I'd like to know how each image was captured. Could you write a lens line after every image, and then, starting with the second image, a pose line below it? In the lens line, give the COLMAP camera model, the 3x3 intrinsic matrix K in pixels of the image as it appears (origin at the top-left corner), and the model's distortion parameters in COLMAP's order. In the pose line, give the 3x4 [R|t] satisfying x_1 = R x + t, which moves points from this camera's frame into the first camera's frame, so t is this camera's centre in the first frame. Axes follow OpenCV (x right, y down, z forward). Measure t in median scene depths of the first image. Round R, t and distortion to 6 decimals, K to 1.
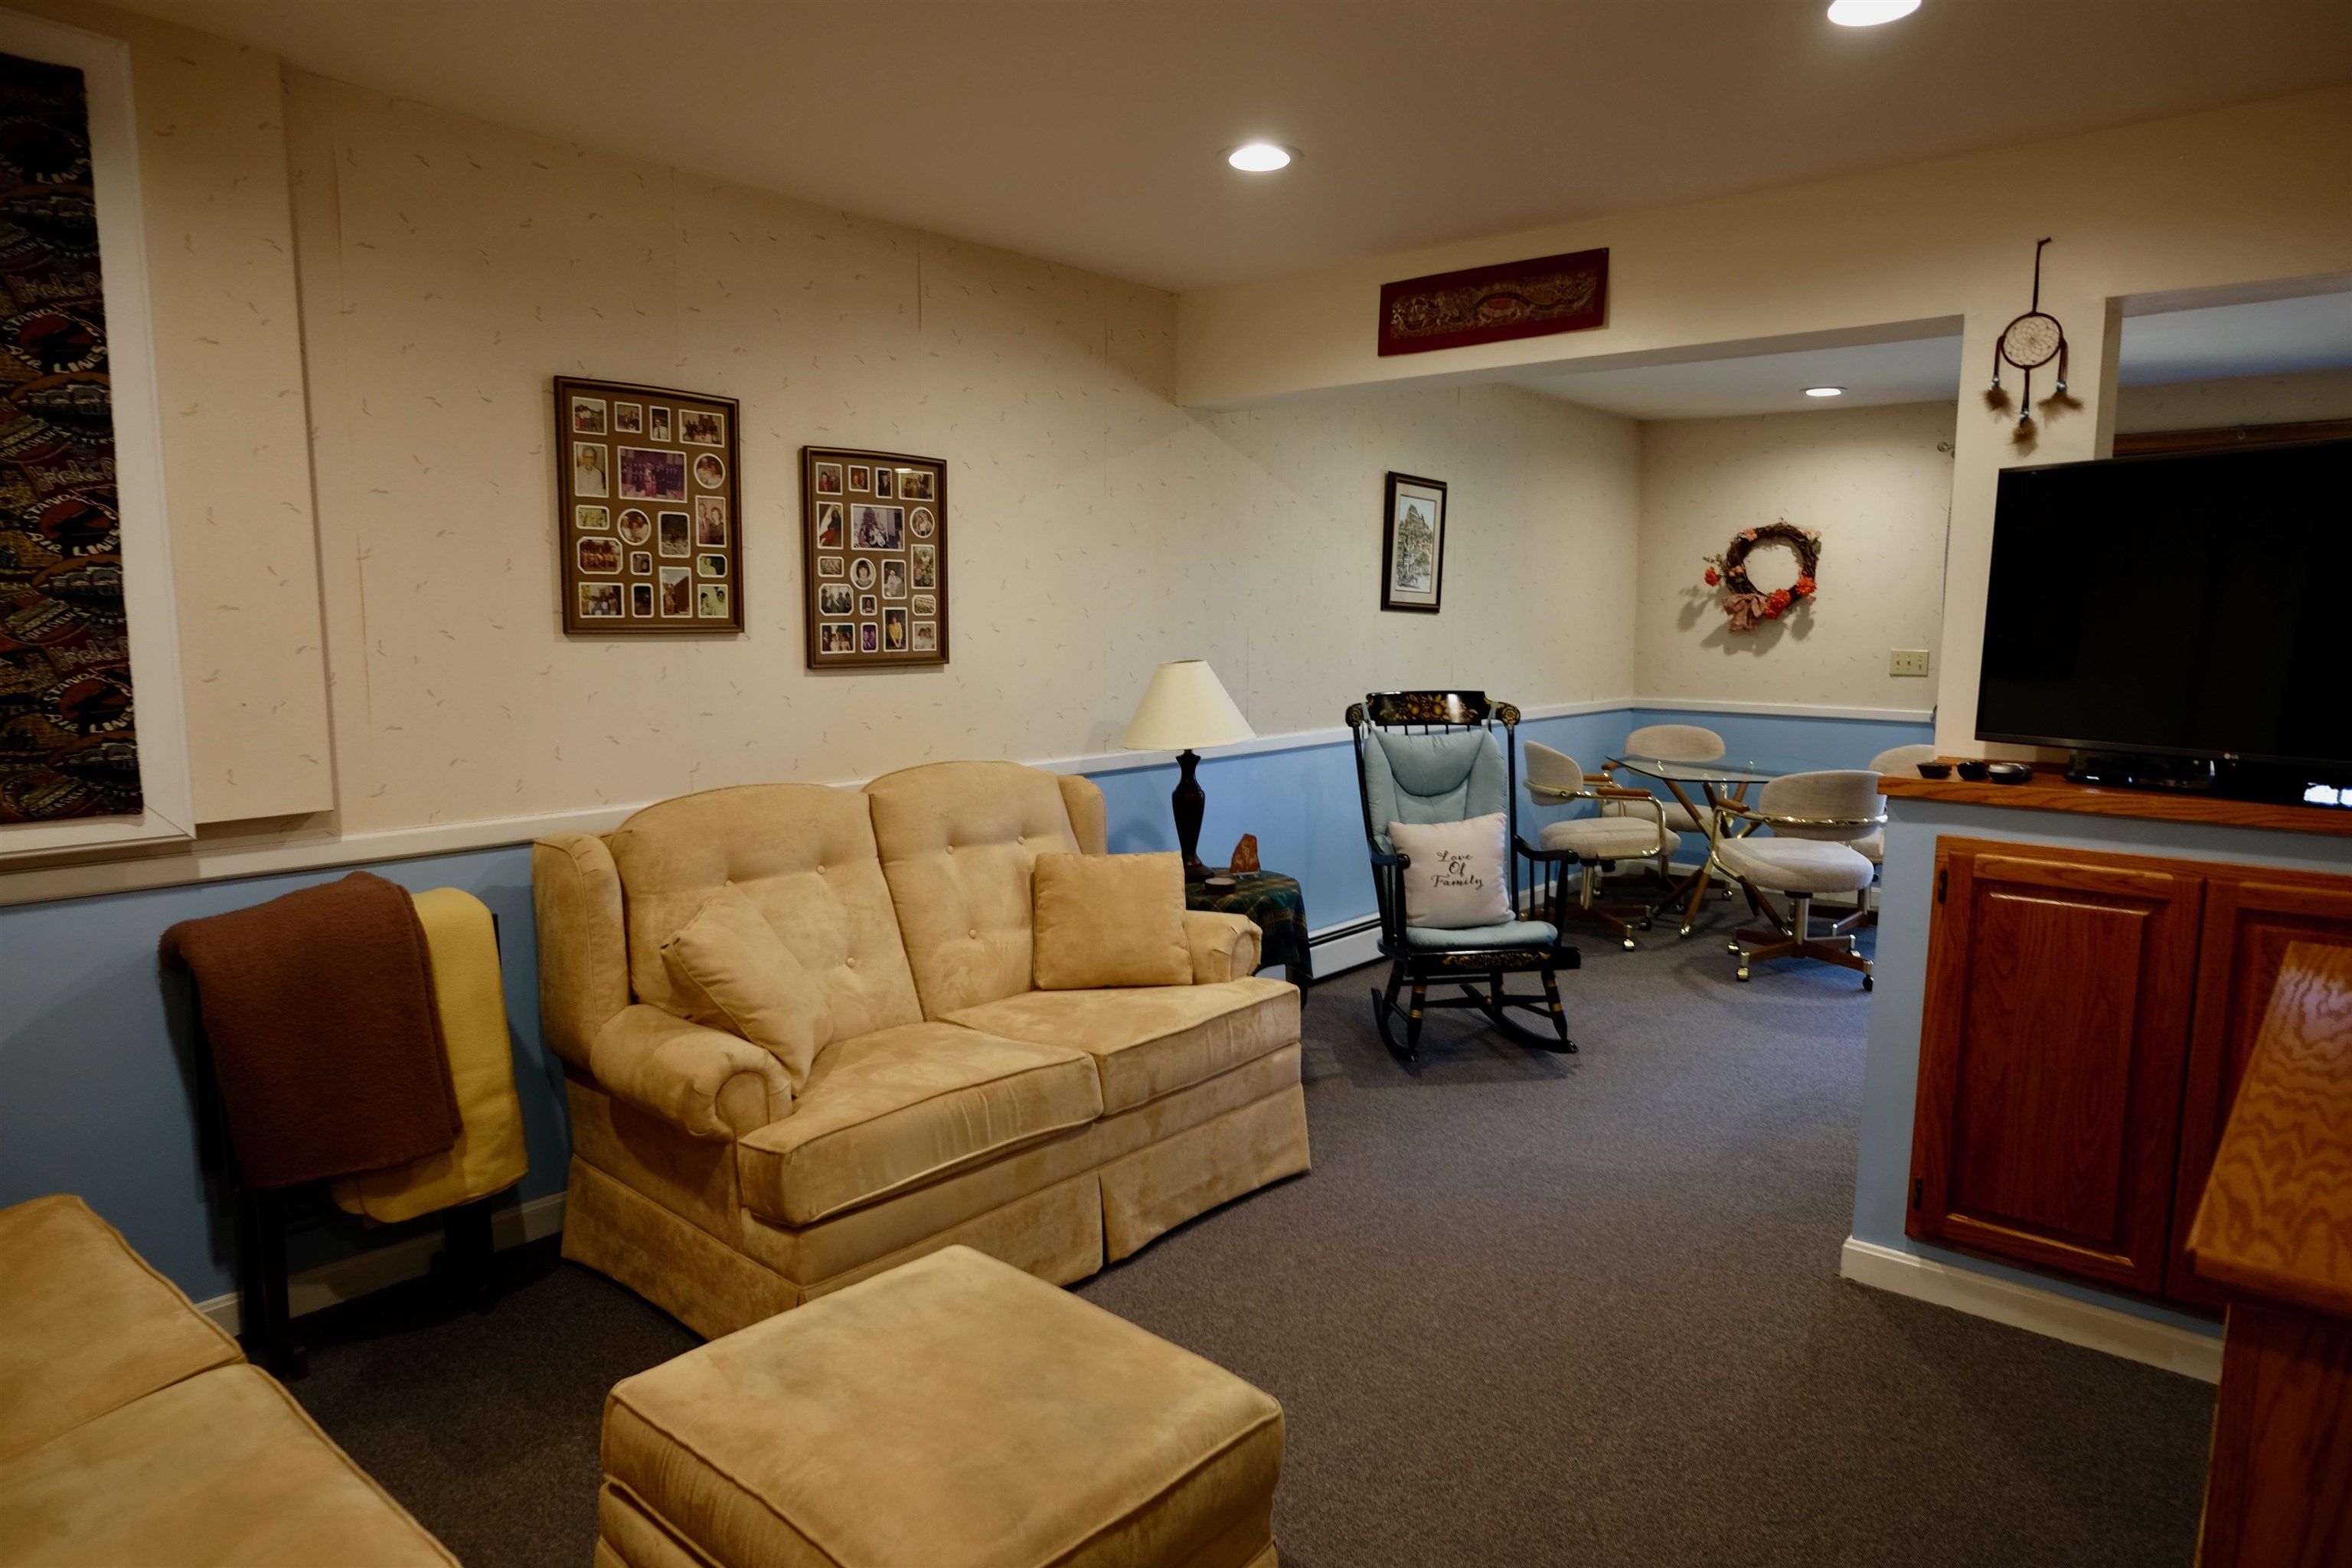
lens RADIAL K [[1422.7, 0, 1177.2], [0, 1422.7, 793.3], [0, 0, 1]] dist [-0.049829, 0.028525]
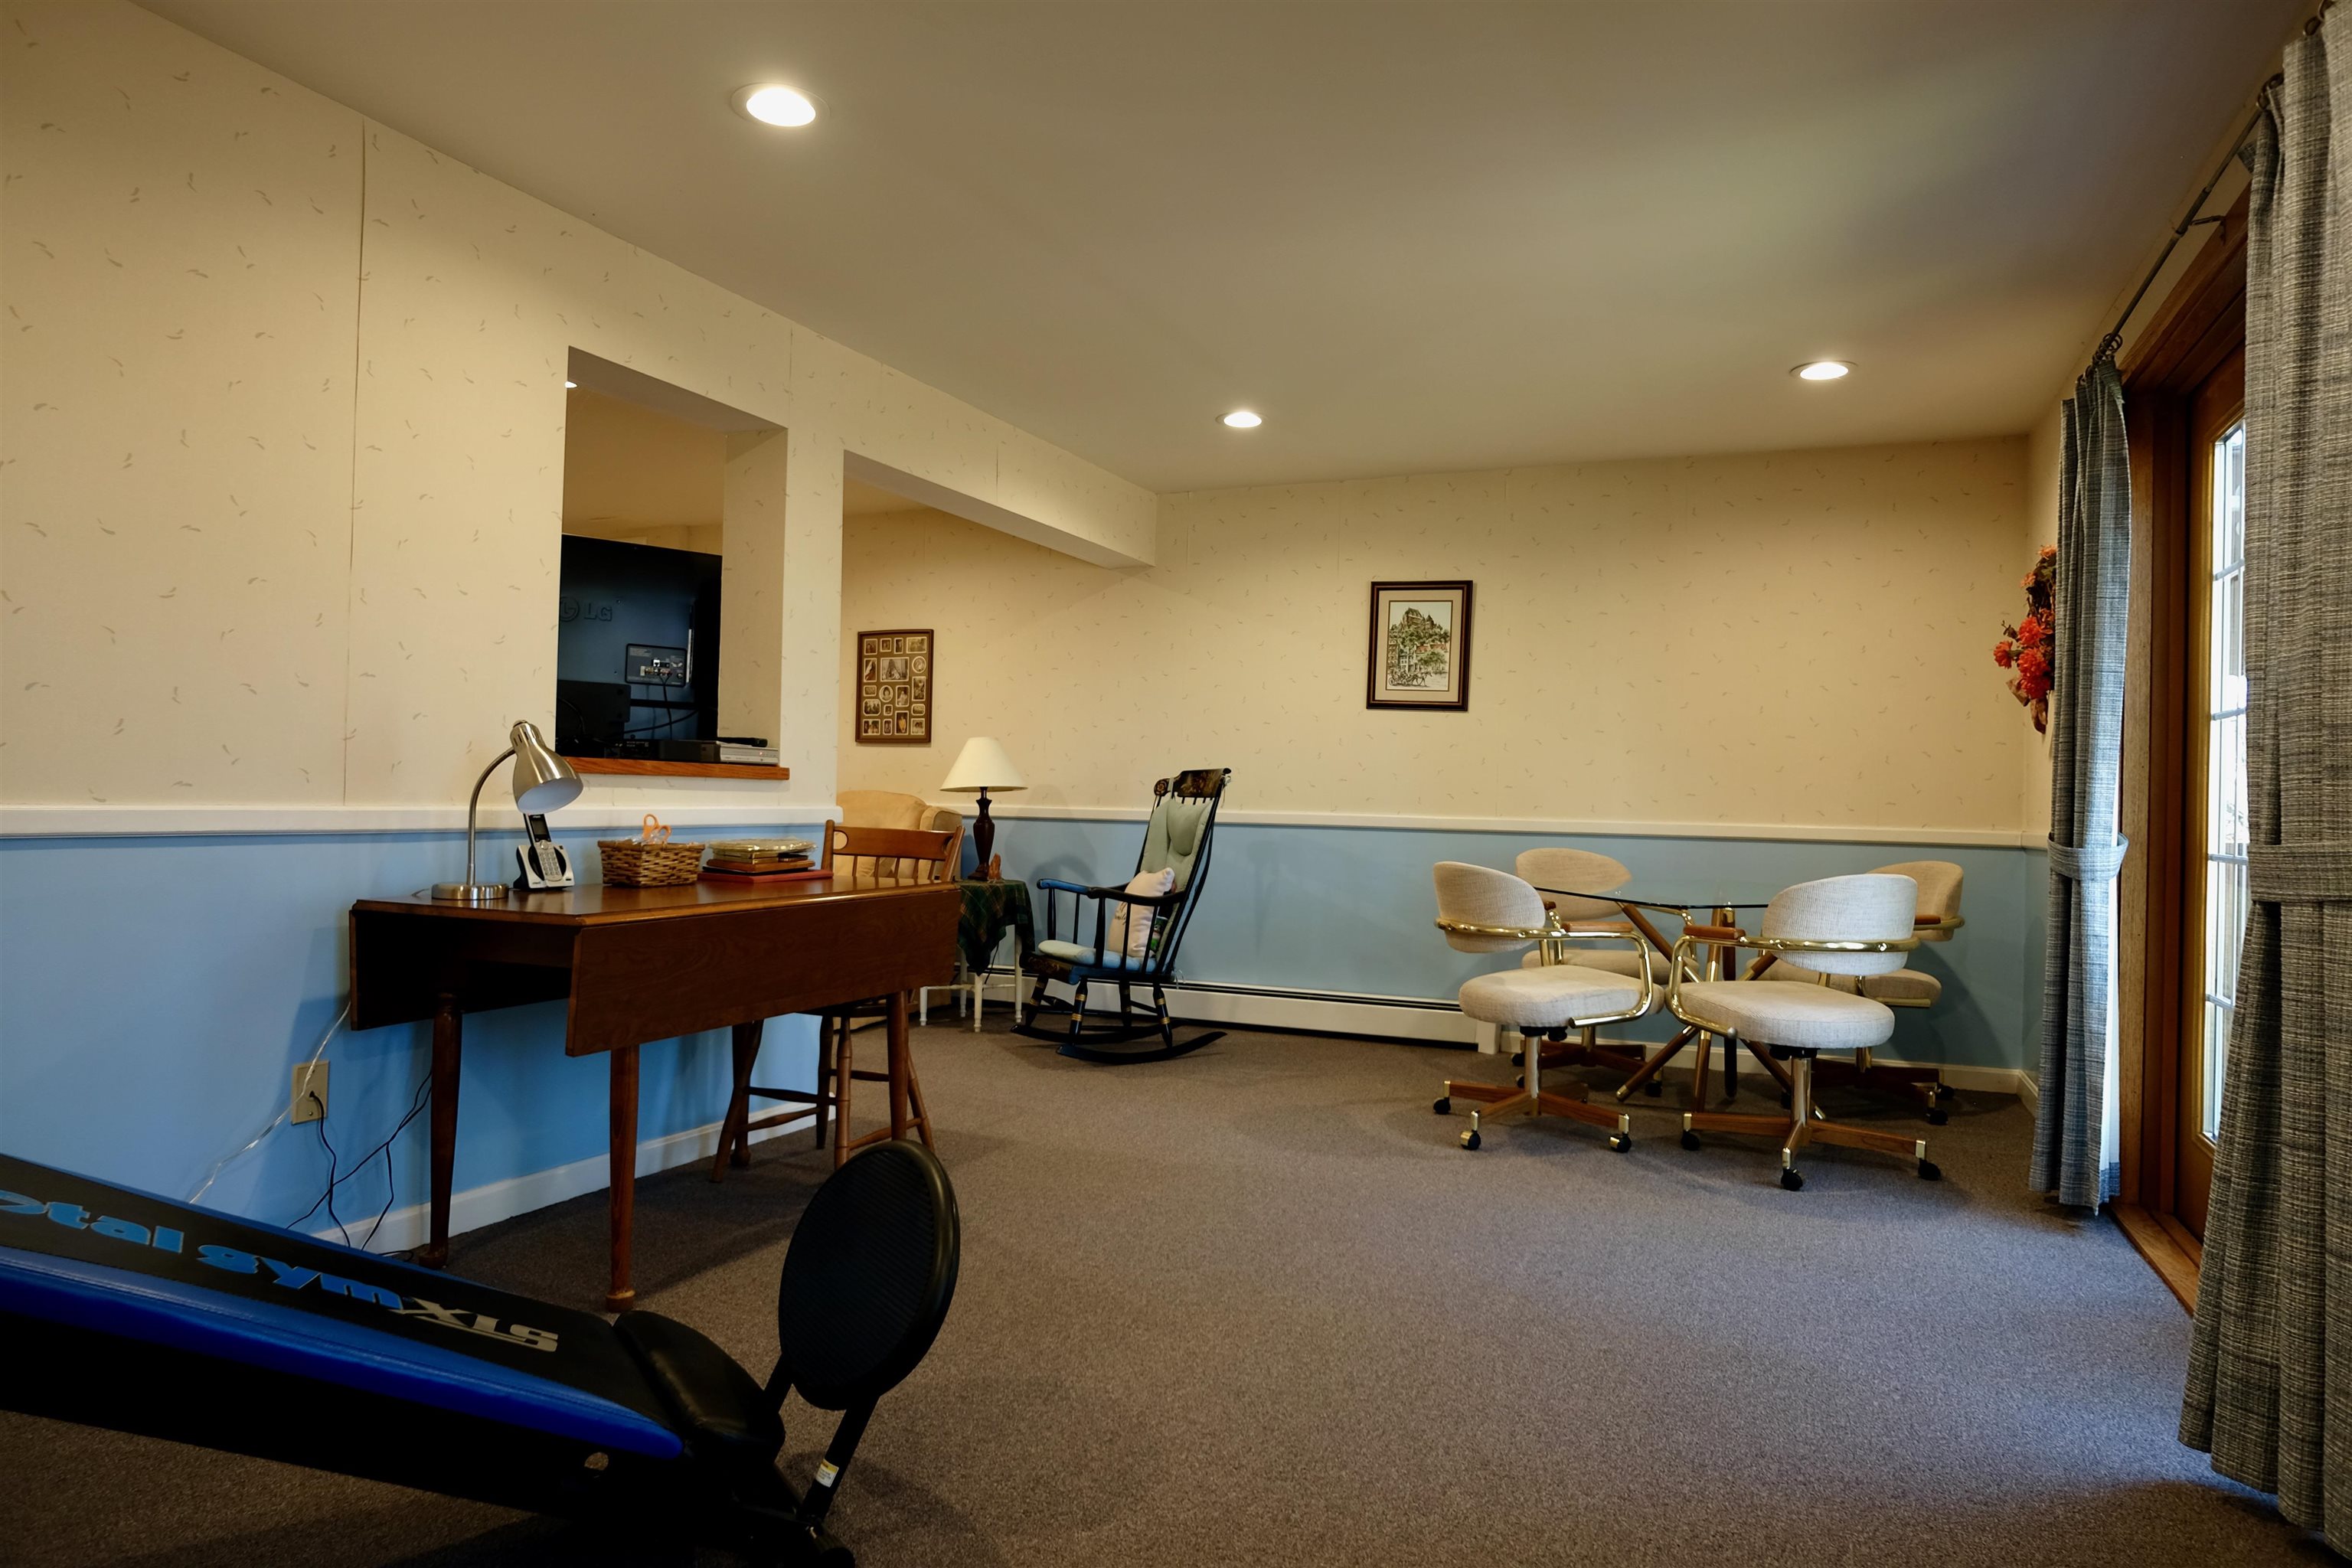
lens RADIAL K [[1422.7, 0, 1176.8], [0, 1422.7, 785.2], [0, 0, 1]] dist [-0.049829, 0.028525]
pose [[0.286705, 0.001772, -0.958017, 1.663275], [-0.138497, 0.989570, -0.039618, -0.011154], [0.947955, 0.144041, 0.283960, 0.816610]]
